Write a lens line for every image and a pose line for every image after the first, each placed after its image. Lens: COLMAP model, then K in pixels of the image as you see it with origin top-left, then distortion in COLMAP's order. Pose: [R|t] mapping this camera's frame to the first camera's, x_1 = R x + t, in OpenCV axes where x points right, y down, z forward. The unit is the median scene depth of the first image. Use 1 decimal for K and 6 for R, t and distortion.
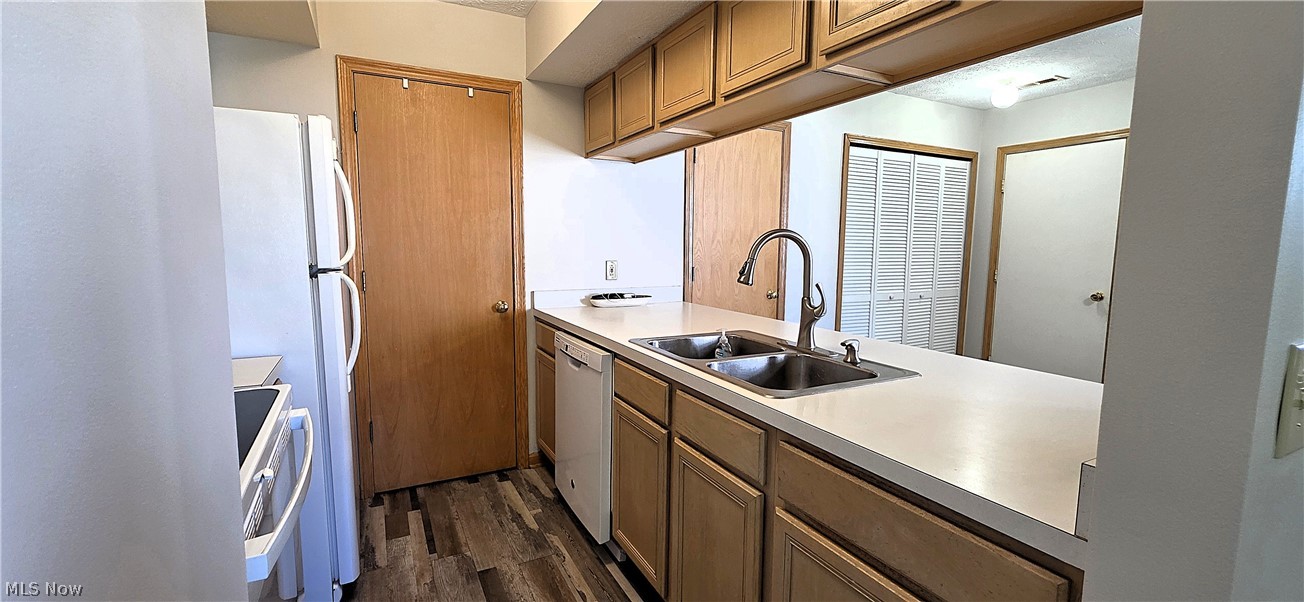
lens RADIAL K [[533.9, 0, 652.0], [0, 533.9, 301.0], [0, 0, 1]] dist [0.002094, 0.000146]
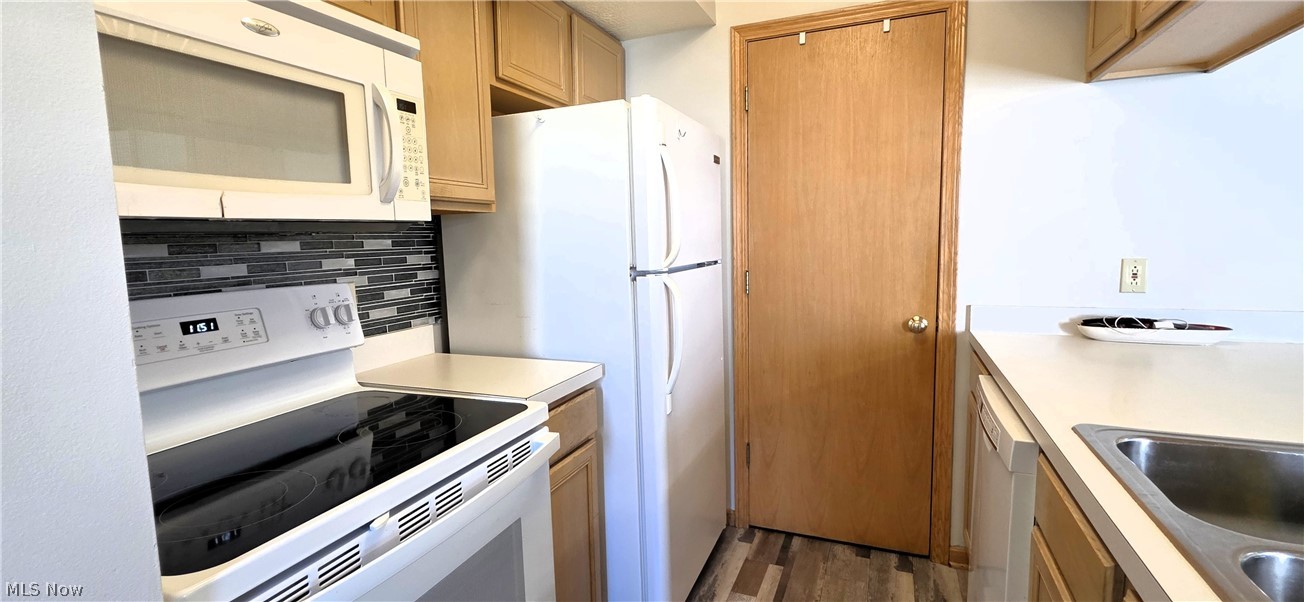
lens RADIAL K [[576.7, 0, 652.0], [0, 576.7, 301.0], [0, 0, 1]] dist [0.002604, 0.000029]
pose [[0.635230, 0.060516, -0.769948, 0.082393], [-0.053965, 0.997967, 0.033914, -0.028551], [0.770435, 0.020007, 0.637204, 0.265541]]
